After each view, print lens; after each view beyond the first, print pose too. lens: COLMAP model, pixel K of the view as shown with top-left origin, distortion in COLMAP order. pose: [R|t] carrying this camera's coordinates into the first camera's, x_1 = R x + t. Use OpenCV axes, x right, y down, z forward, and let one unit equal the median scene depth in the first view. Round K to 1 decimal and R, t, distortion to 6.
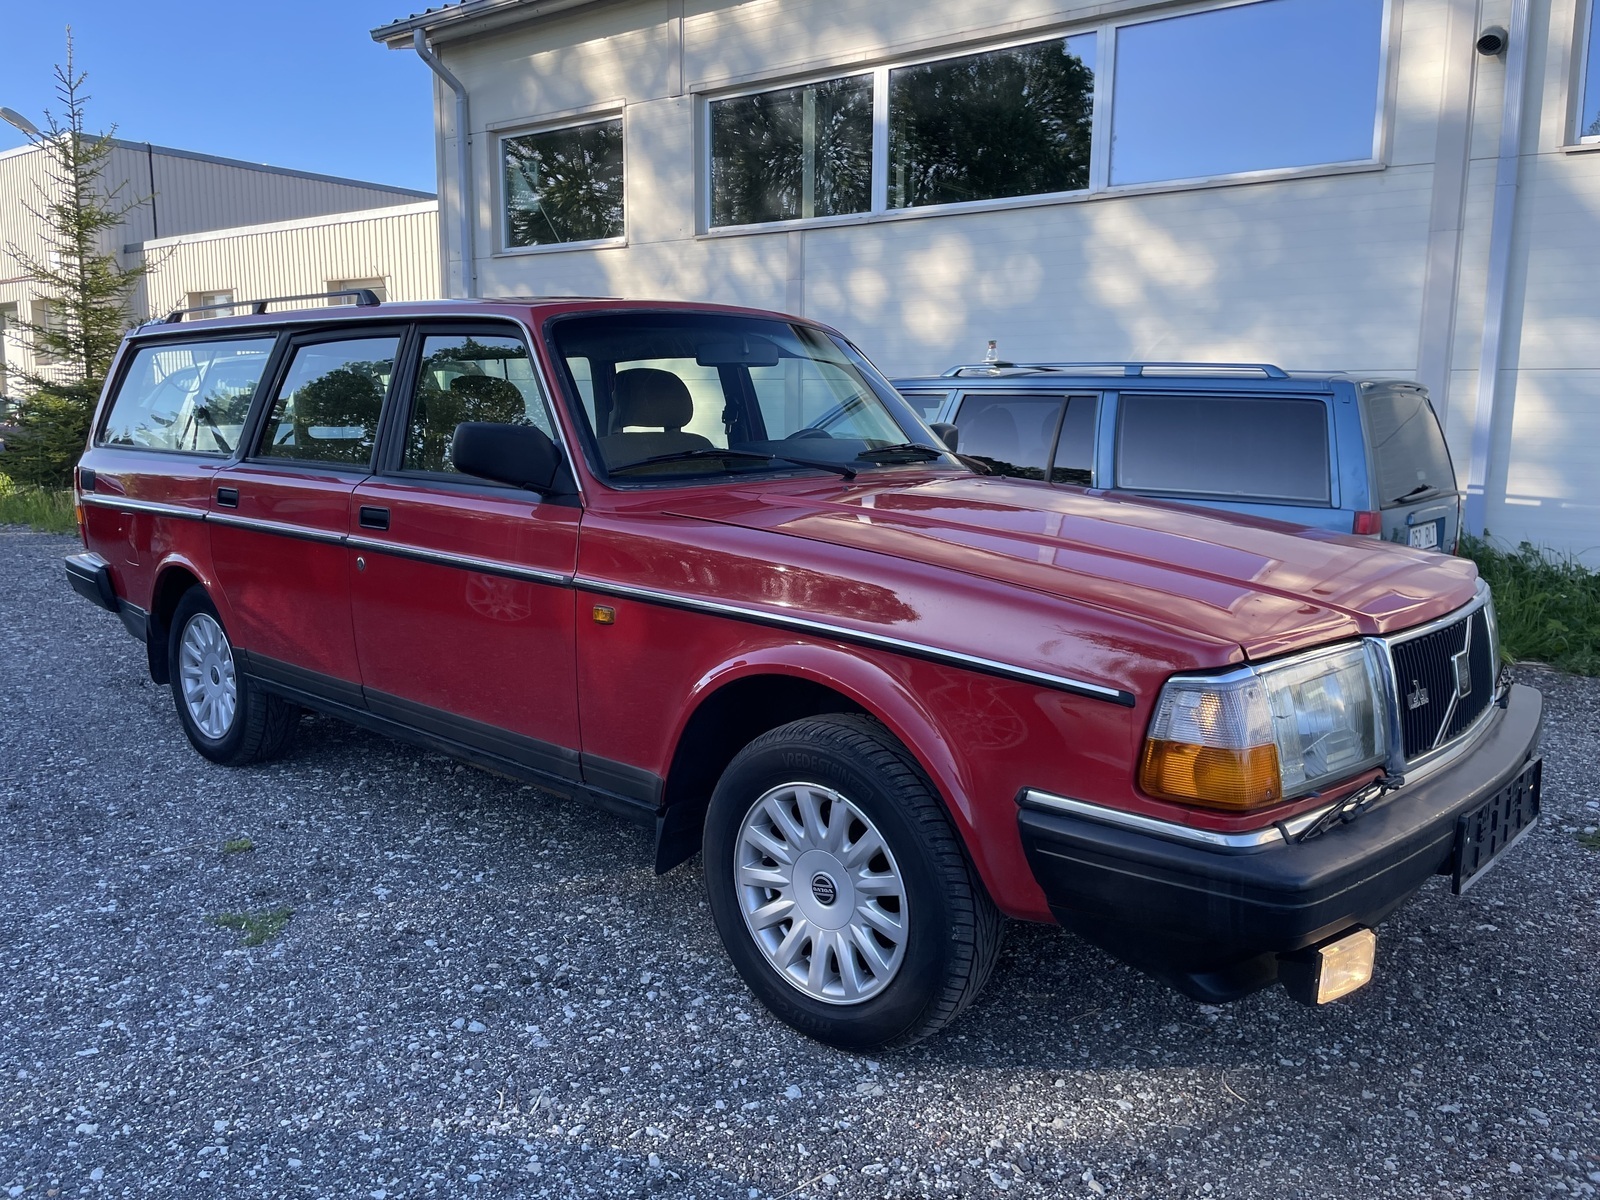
lens RADIAL K [[1205.3, 0, 800.0], [0, 1205.3, 600.0], [0, 0, 1]] dist [0.086332, -0.116690]
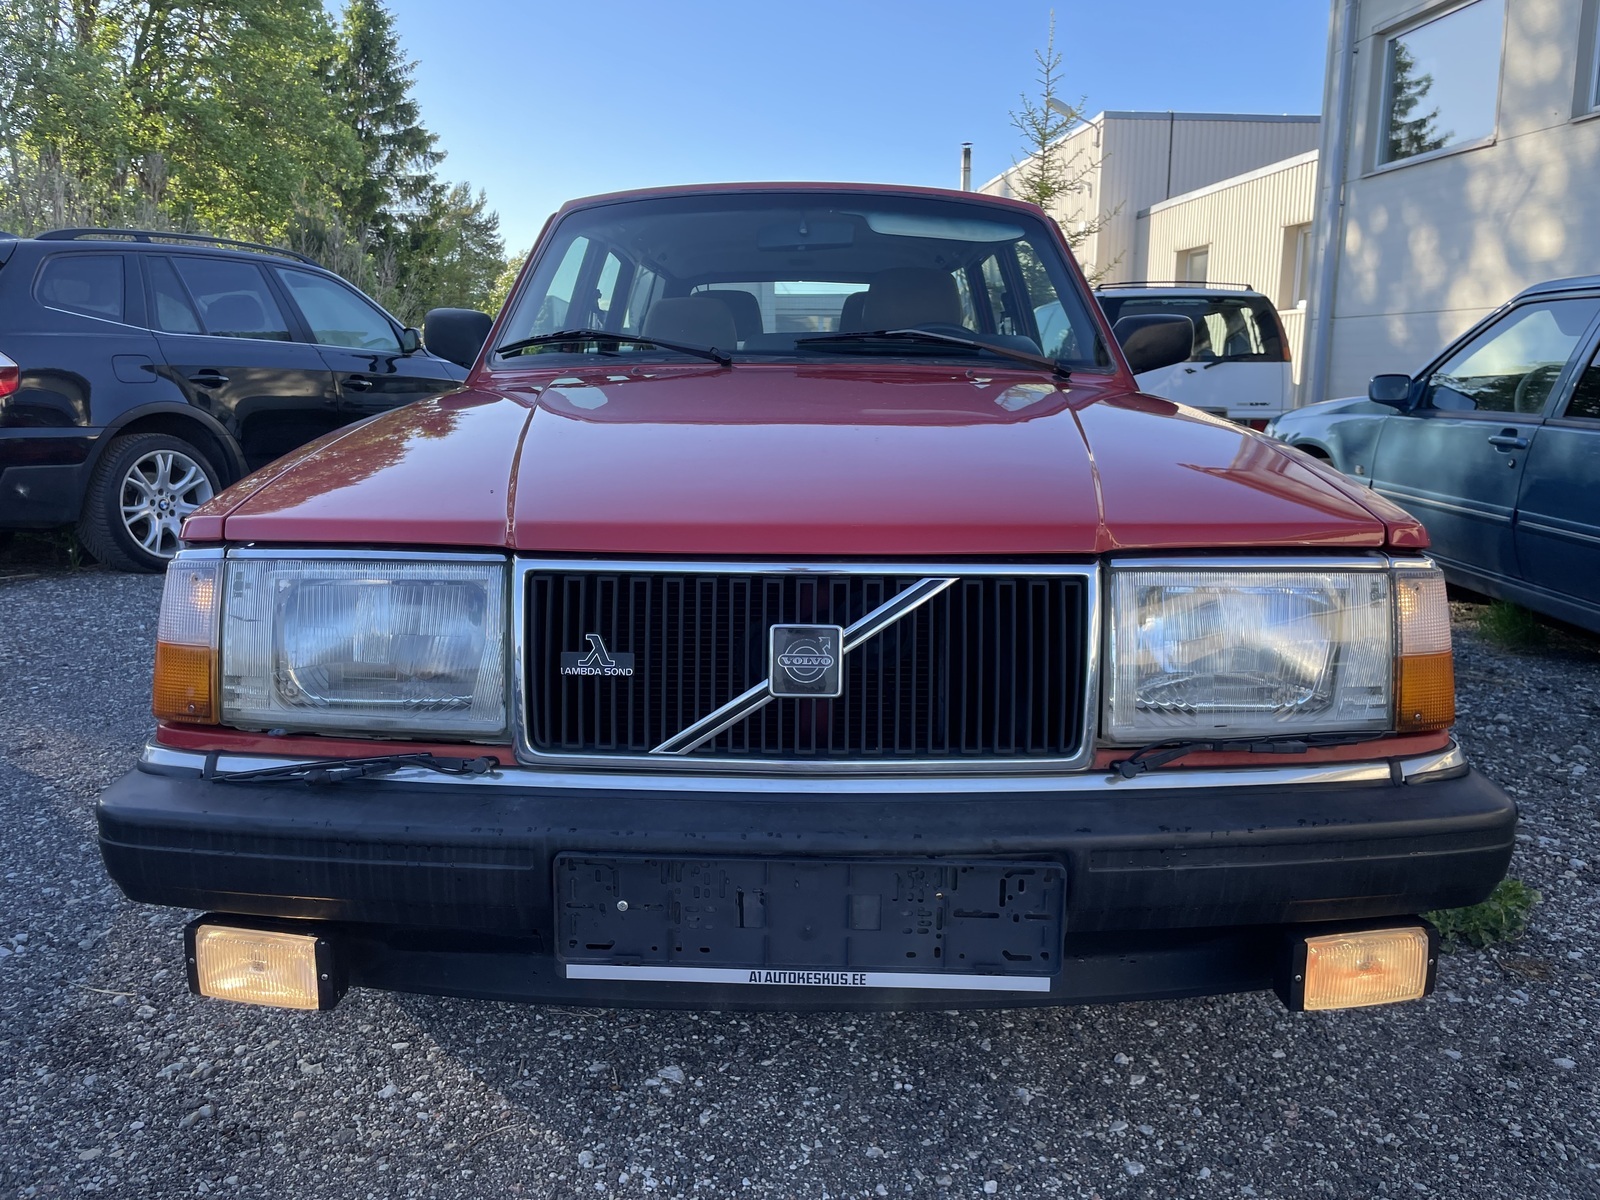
lens RADIAL K [[1205.3, 0, 800.0], [0, 1205.3, 600.0], [0, 0, 1]] dist [0.086332, -0.116690]
pose [[0.667212, 0.141323, -0.731338, 0.629499], [-0.119543, 0.989426, 0.082135, -0.010122], [0.735213, 0.032625, 0.677051, 0.396254]]
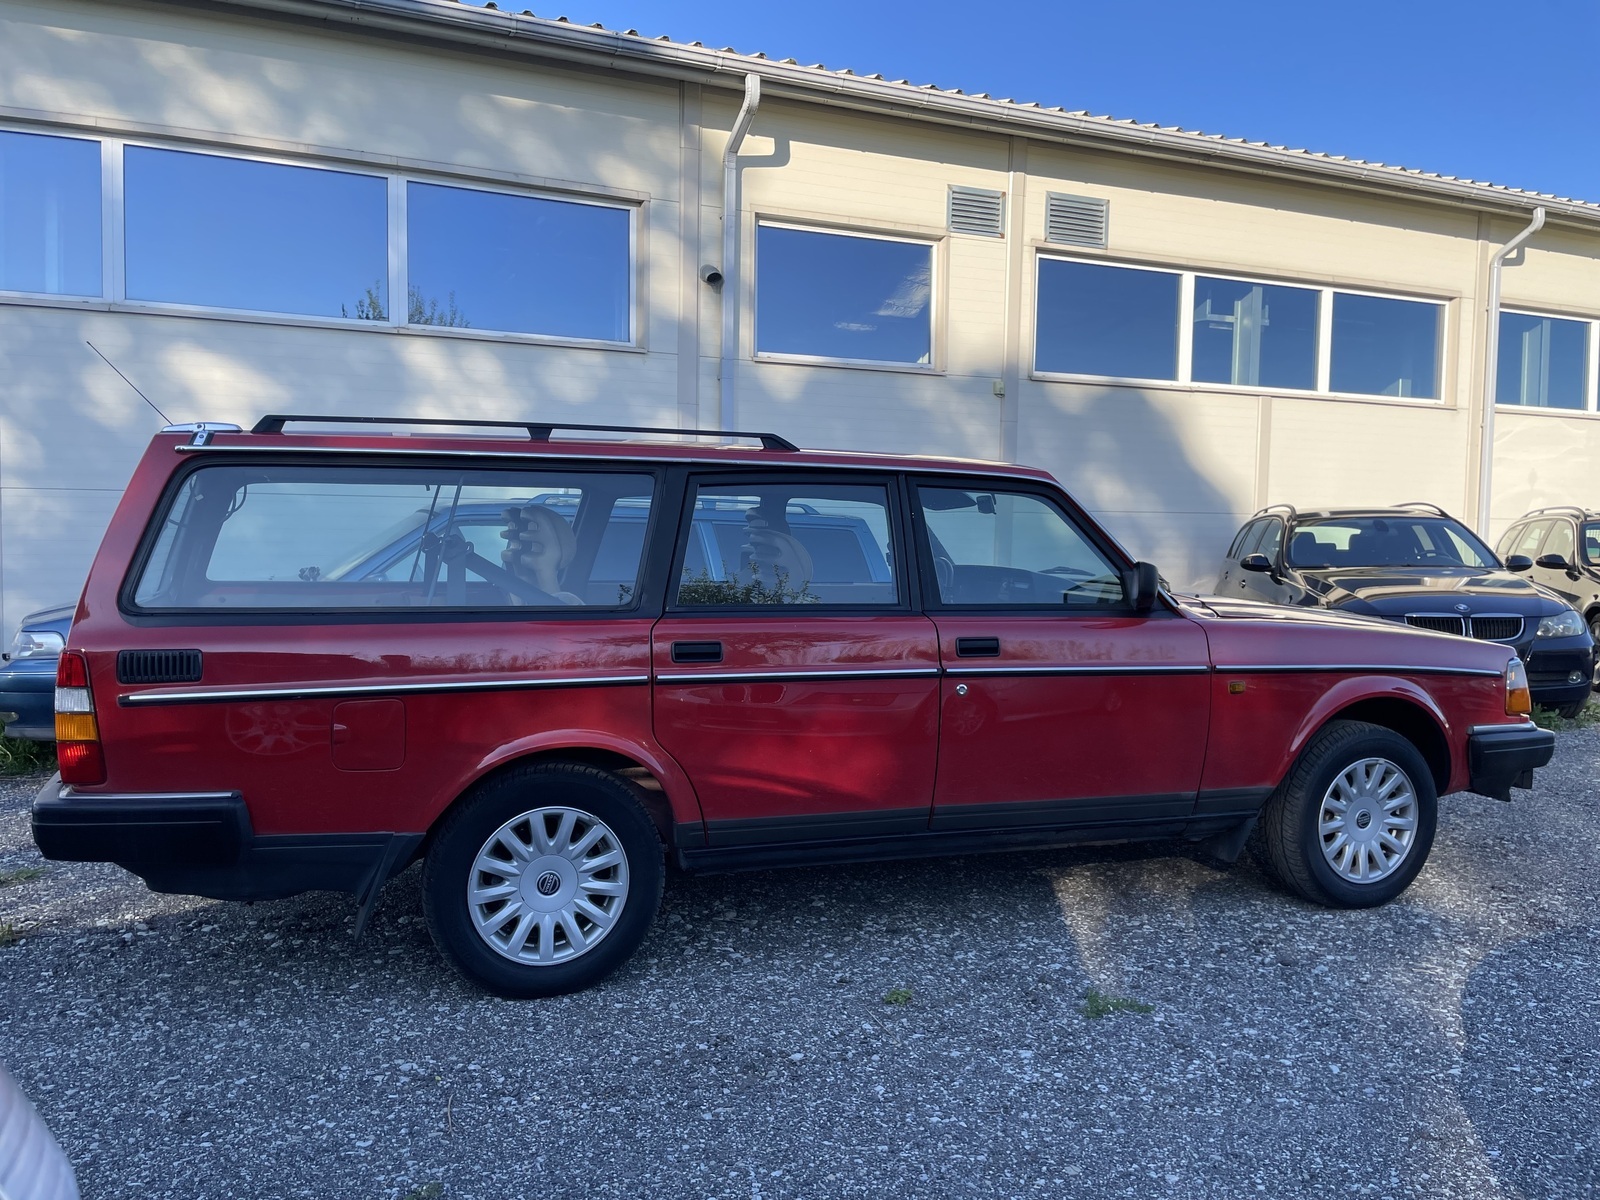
lens RADIAL K [[1205.3, 0, 800.0], [0, 1205.3, 600.0], [0, 0, 1]] dist [0.086332, -0.116690]
pose [[0.490995, -0.052289, 0.869592, -1.256922], [0.130506, 0.991348, -0.014077, -0.103381], [-0.861332, 0.120399, 0.493571, 0.524327]]
